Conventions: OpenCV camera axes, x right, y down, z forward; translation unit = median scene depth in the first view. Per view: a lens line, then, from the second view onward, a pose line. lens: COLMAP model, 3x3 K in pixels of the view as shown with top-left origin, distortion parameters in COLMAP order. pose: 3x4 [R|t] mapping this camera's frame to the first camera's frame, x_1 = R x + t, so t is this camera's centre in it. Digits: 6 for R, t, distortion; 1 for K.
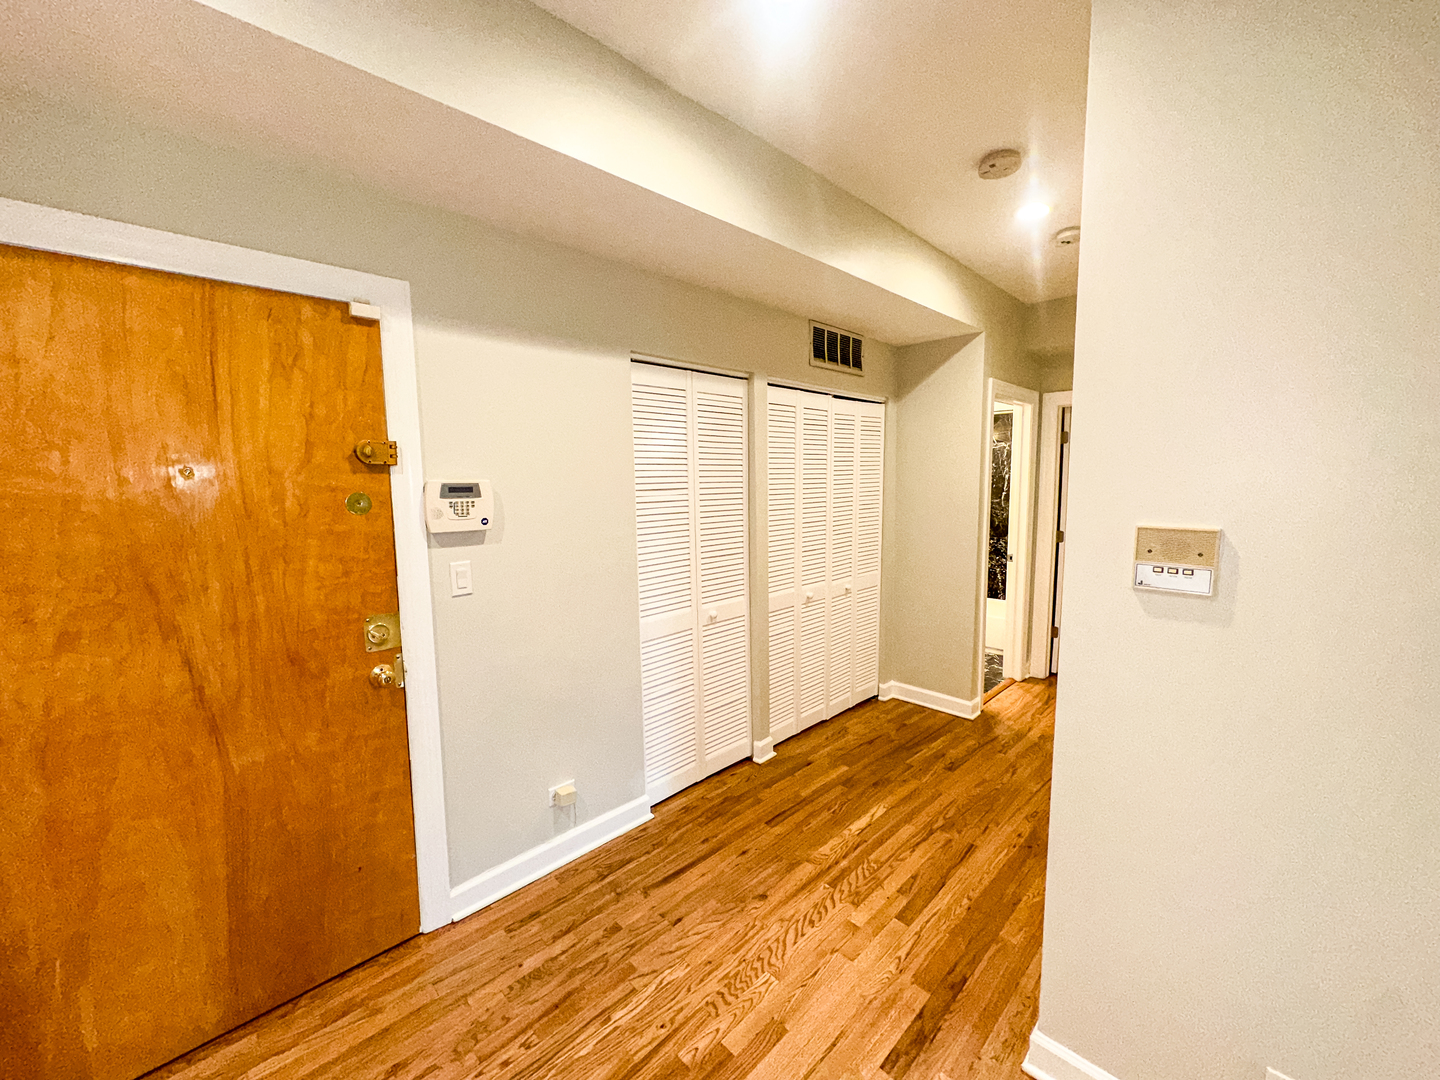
lens RADIAL K [[578.3, 0, 720.0], [0, 578.3, 540.0], [0, 0, 1]] dist [0.000475, 0.000173]
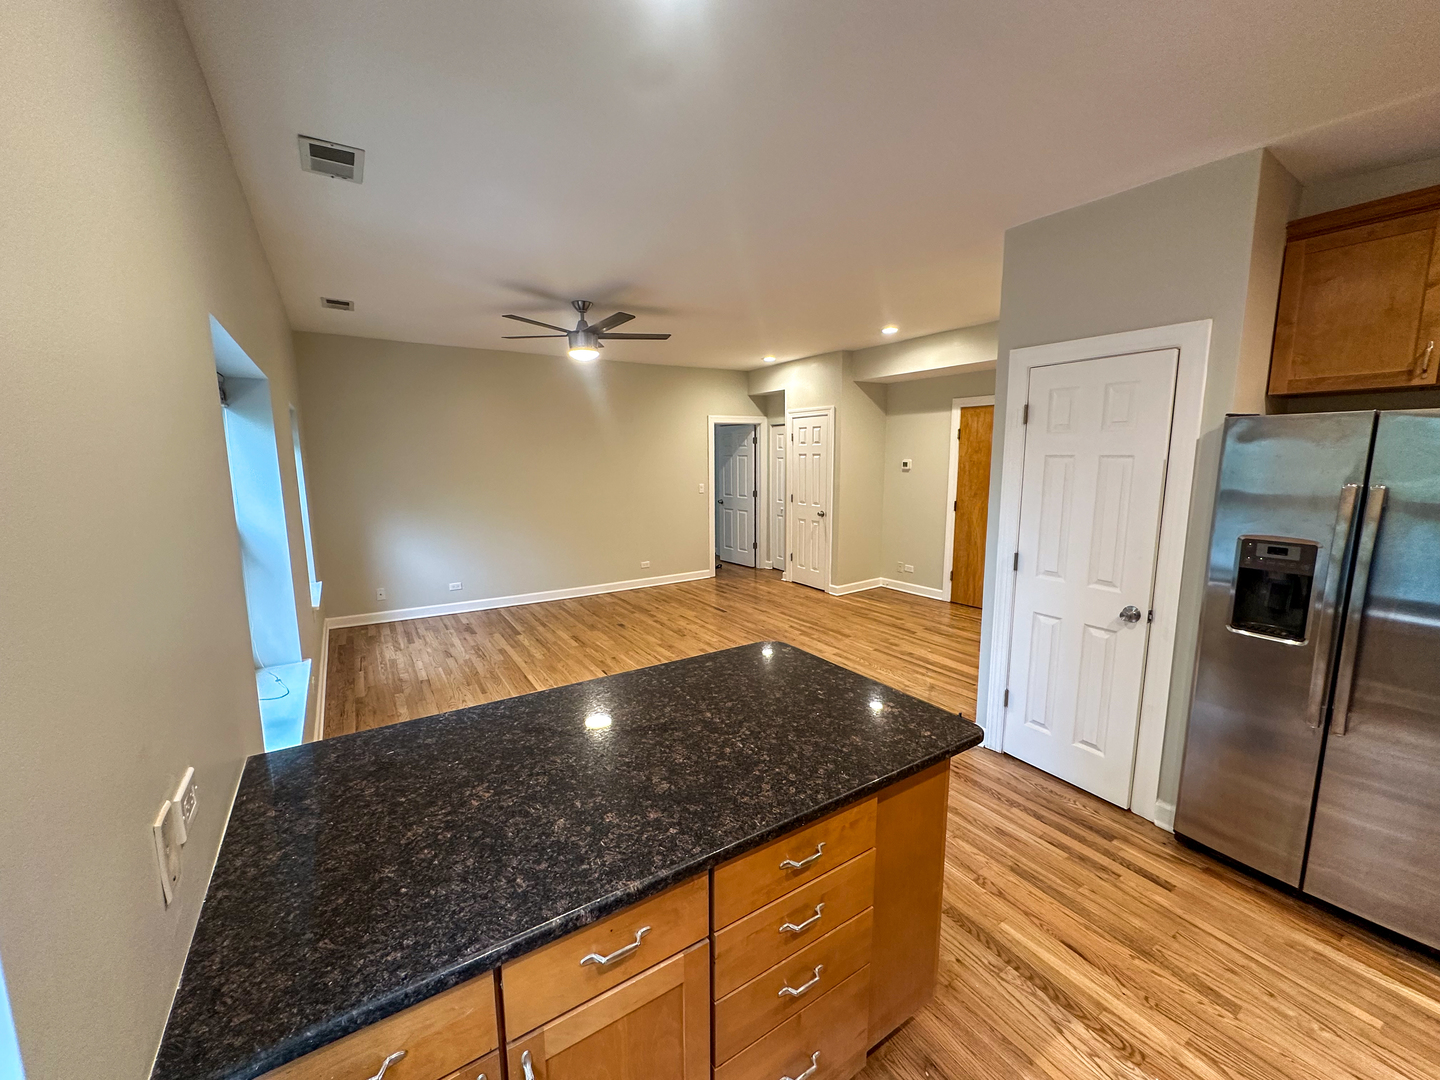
lens RADIAL K [[578.3, 0, 720.0], [0, 578.3, 540.0], [0, 0, 1]] dist [0.000475, 0.000173]
pose [[-0.203576, 0.162018, -0.965560, 2.401802], [-0.100967, 0.977480, 0.185306, -0.071291], [0.973839, 0.135214, -0.182633, -0.018810]]
